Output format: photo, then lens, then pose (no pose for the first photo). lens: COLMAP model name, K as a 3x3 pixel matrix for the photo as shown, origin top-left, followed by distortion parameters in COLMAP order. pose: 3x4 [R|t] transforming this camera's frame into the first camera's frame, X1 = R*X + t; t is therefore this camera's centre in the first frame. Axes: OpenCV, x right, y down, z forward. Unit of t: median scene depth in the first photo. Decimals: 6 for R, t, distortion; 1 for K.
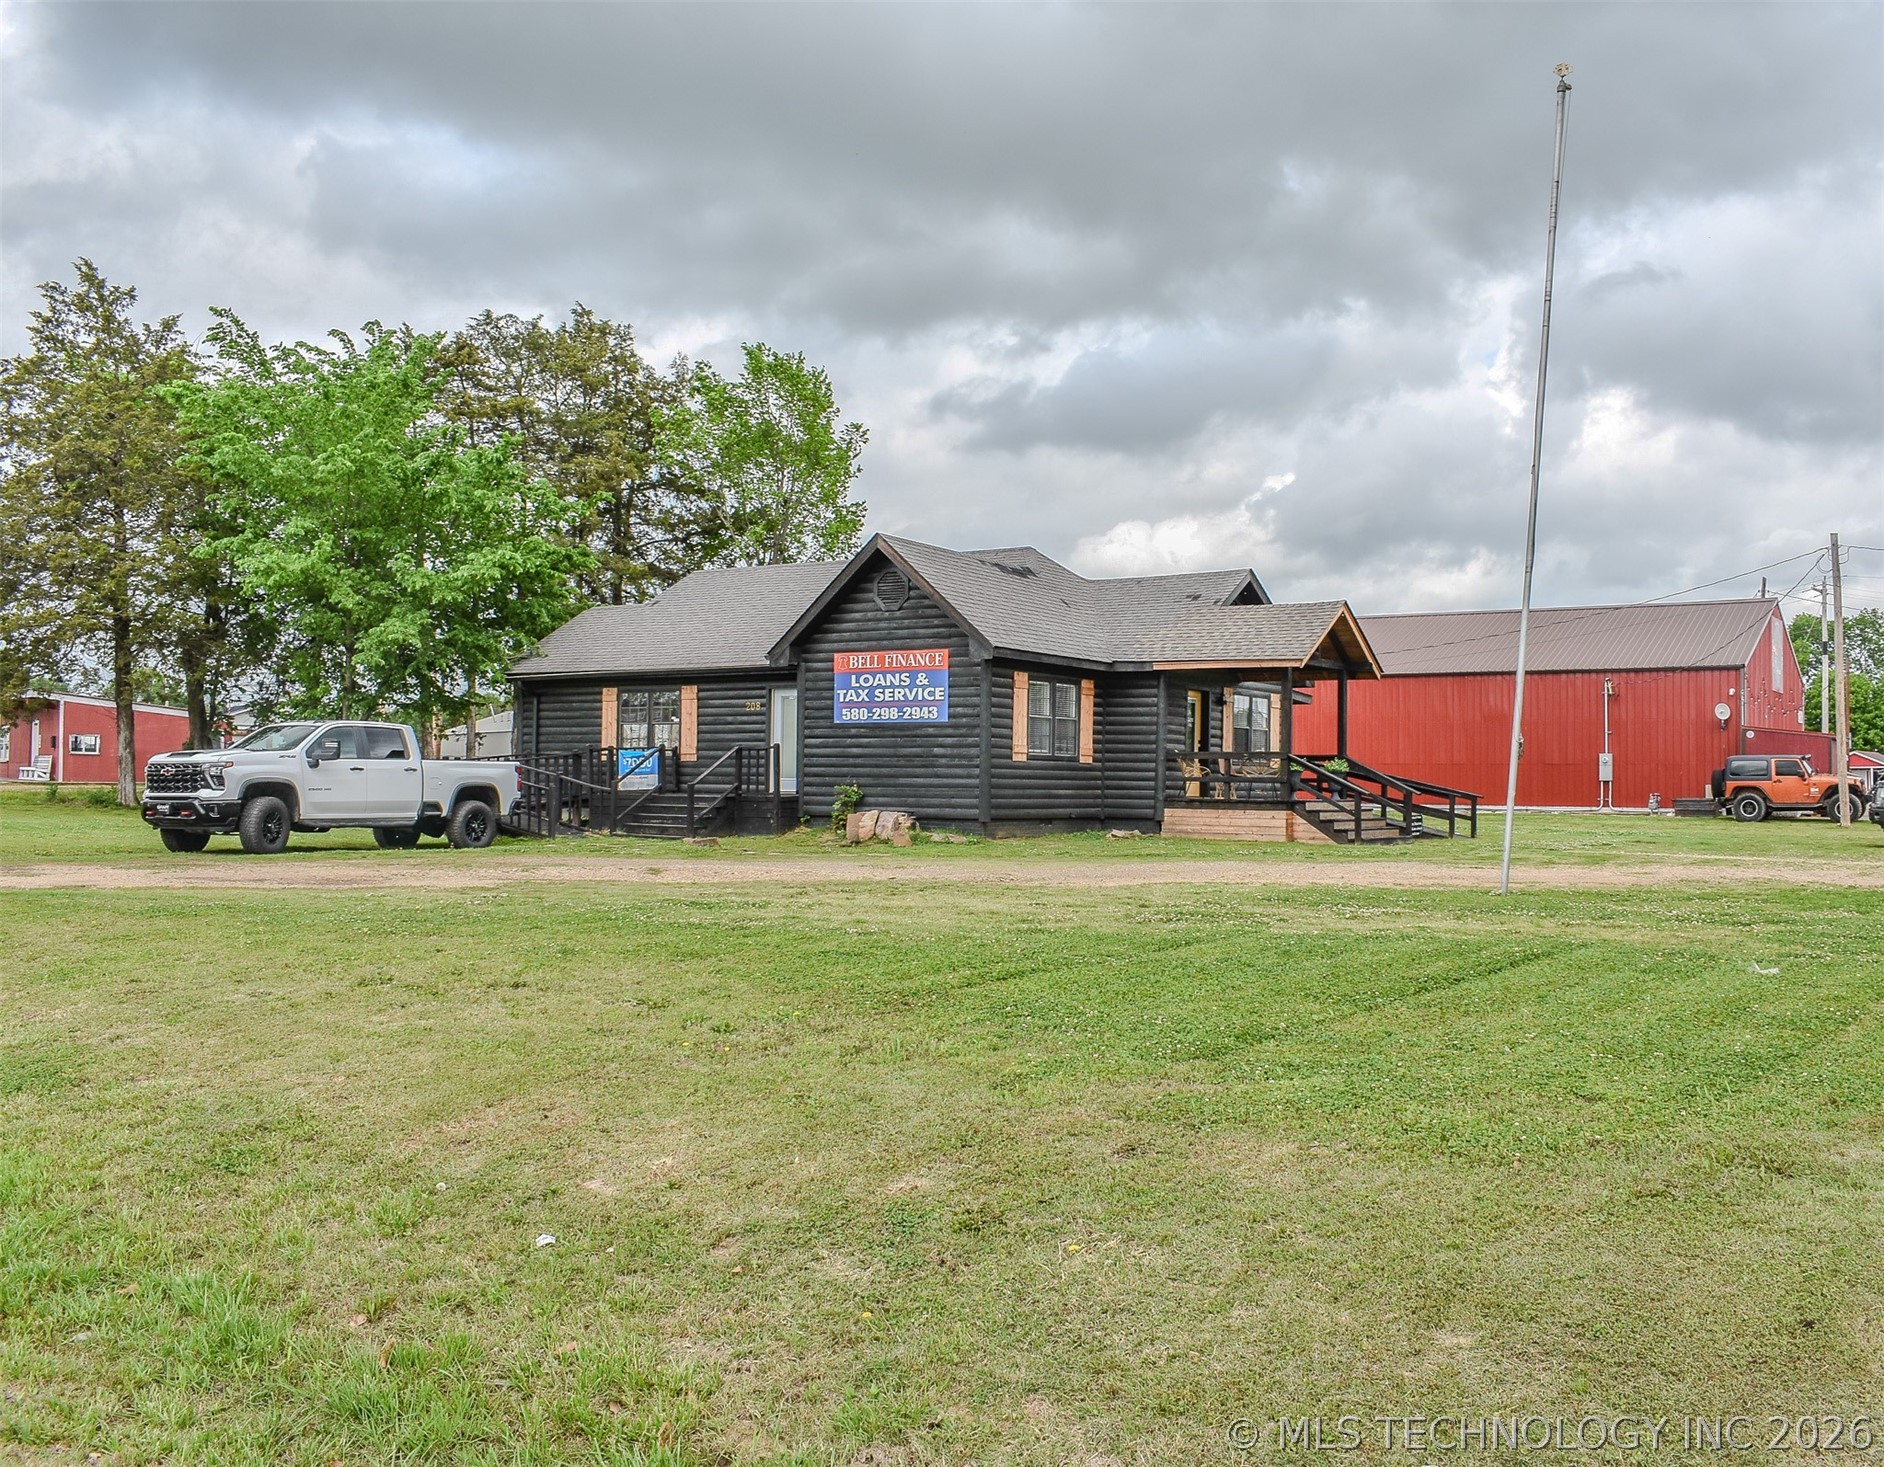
lens RADIAL K [[1693.7, 0, 942.0], [0, 1693.7, 733.5], [0, 0, 1]] dist [0.086377, 0.000578]
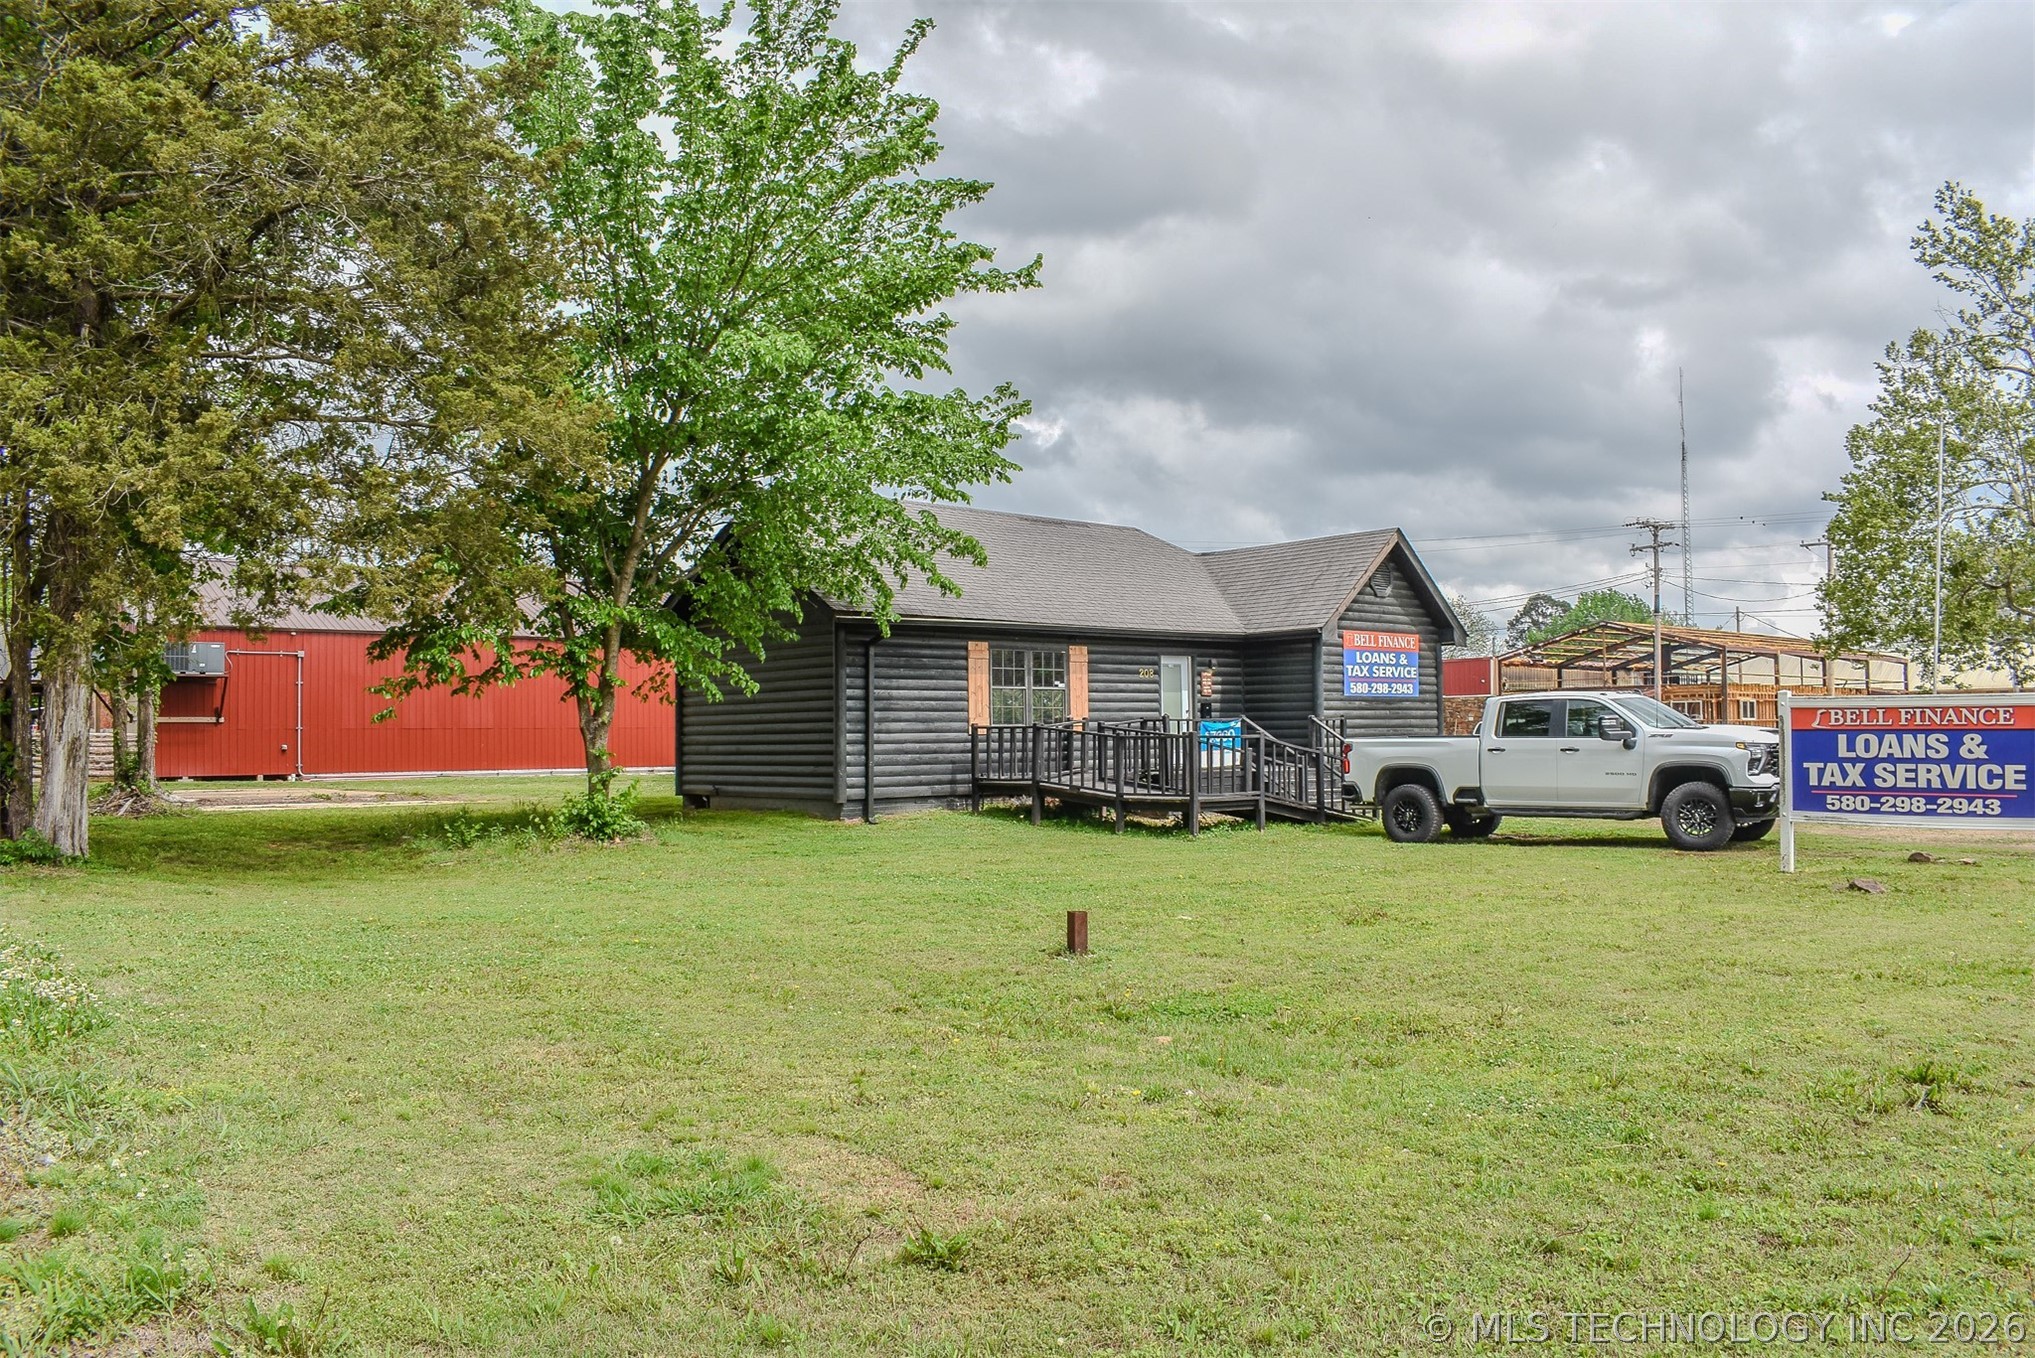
lens RADIAL K [[1576.2, 0, 1057.4], [0, 1576.2, 672.7], [0, 0, 1]] dist [-0.082582, -0.006483]
pose [[0.235960, 0.020563, 0.971545, -1.064242], [-0.016219, 0.999720, -0.017221, -0.000874], [-0.971627, -0.011694, 0.236227, 0.943512]]
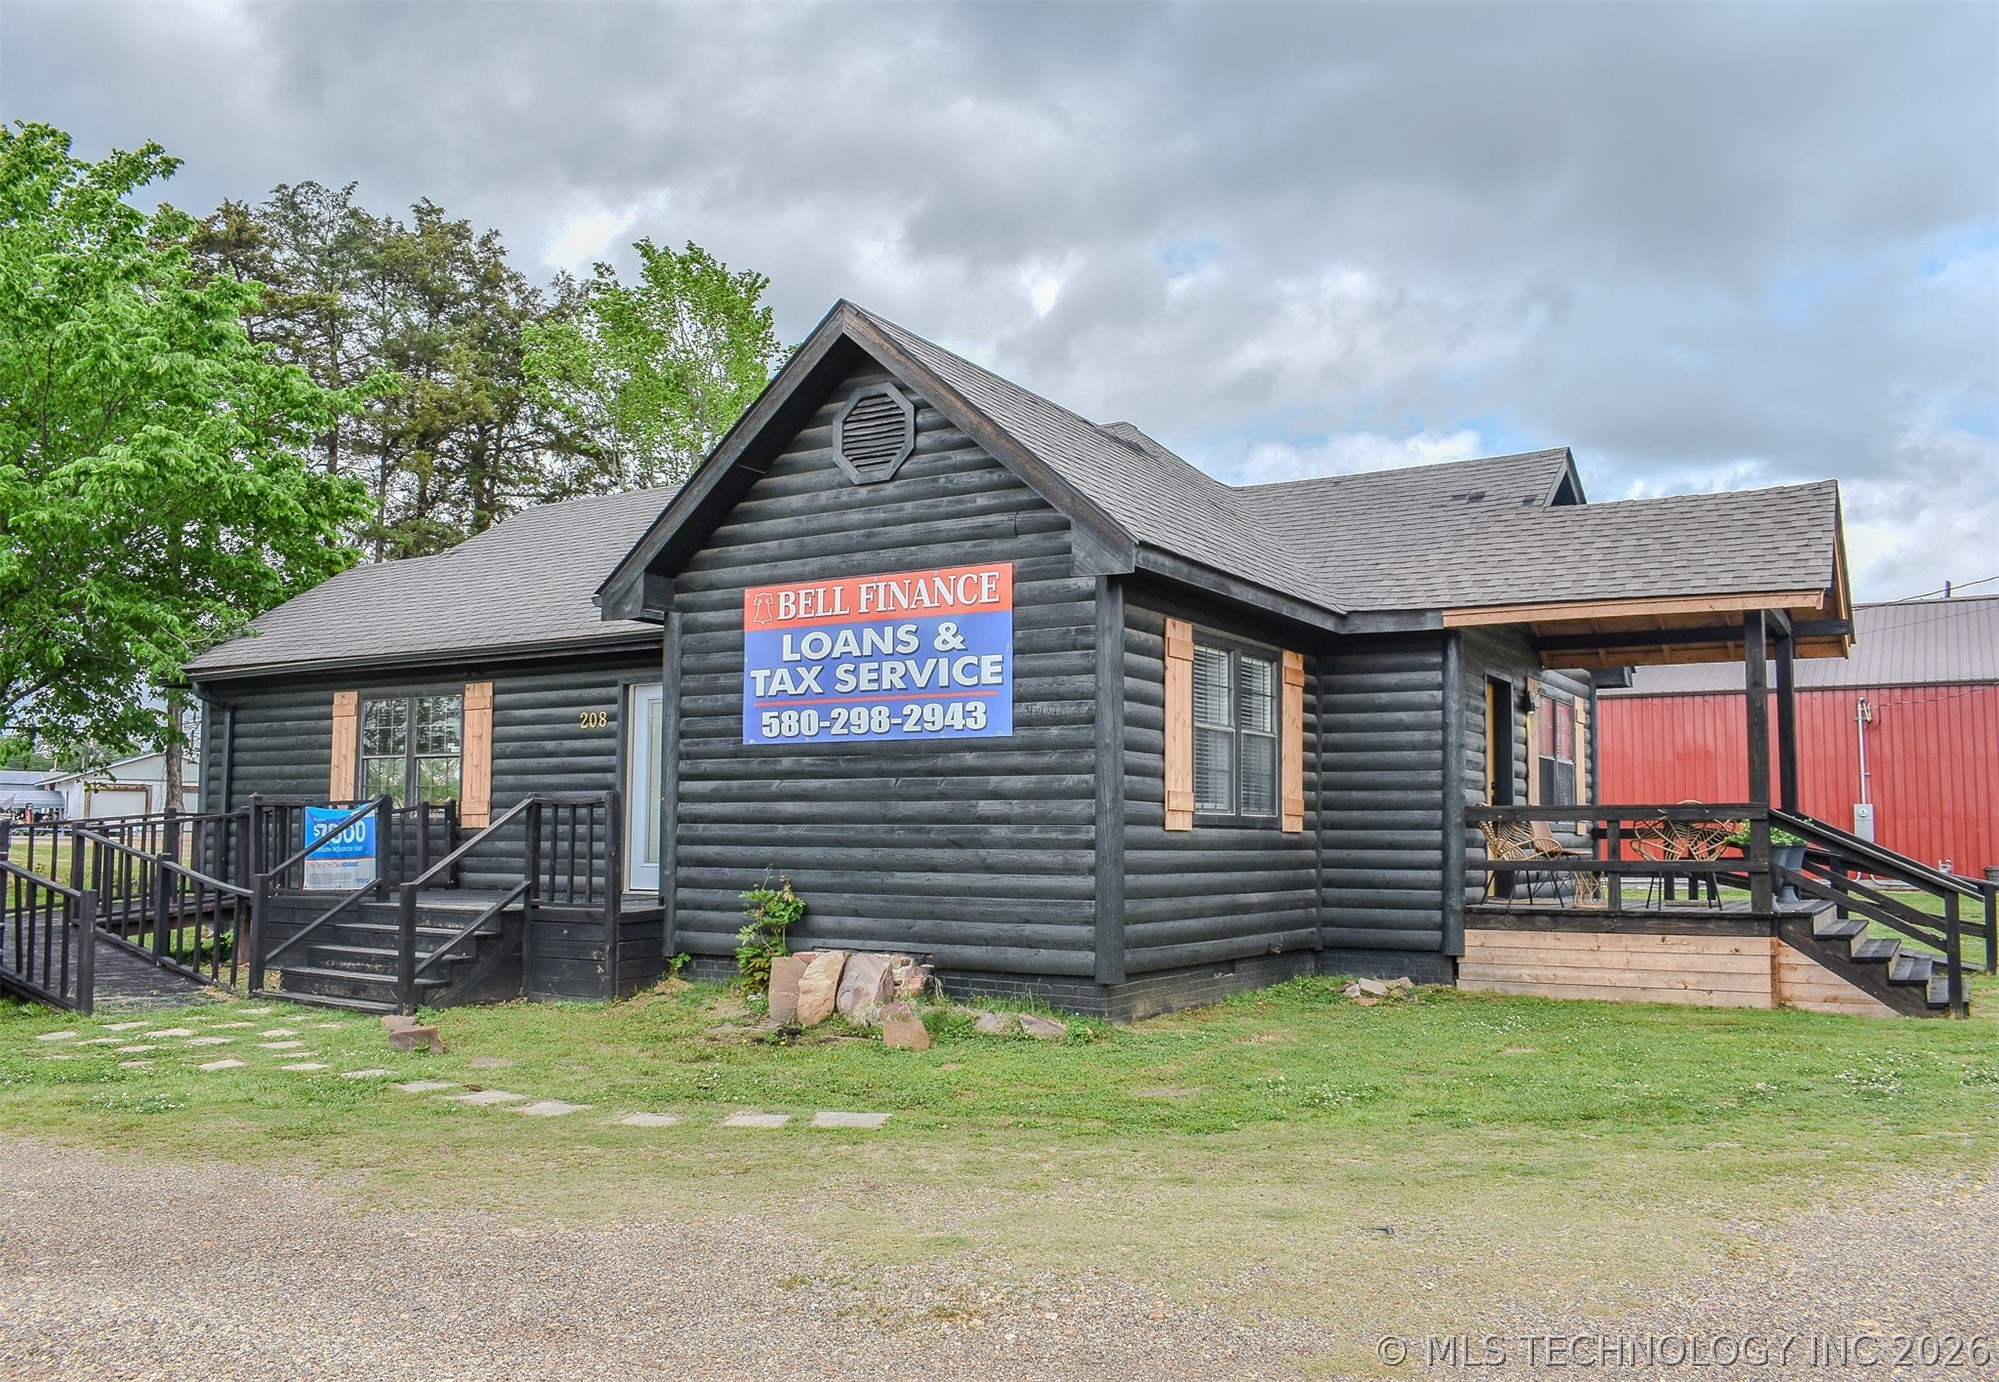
lens RADIAL K [[1602.7, 0, 909.5], [0, 1602.7, 685.1], [0, 0, 1]] dist [-0.070958, 0.000799]
pose [[0.999901, -0.002538, 0.013833, -0.026027], [0.003440, 0.997838, -0.065632, 0.005890], [-0.013637, 0.065673, 0.997748, 0.582710]]
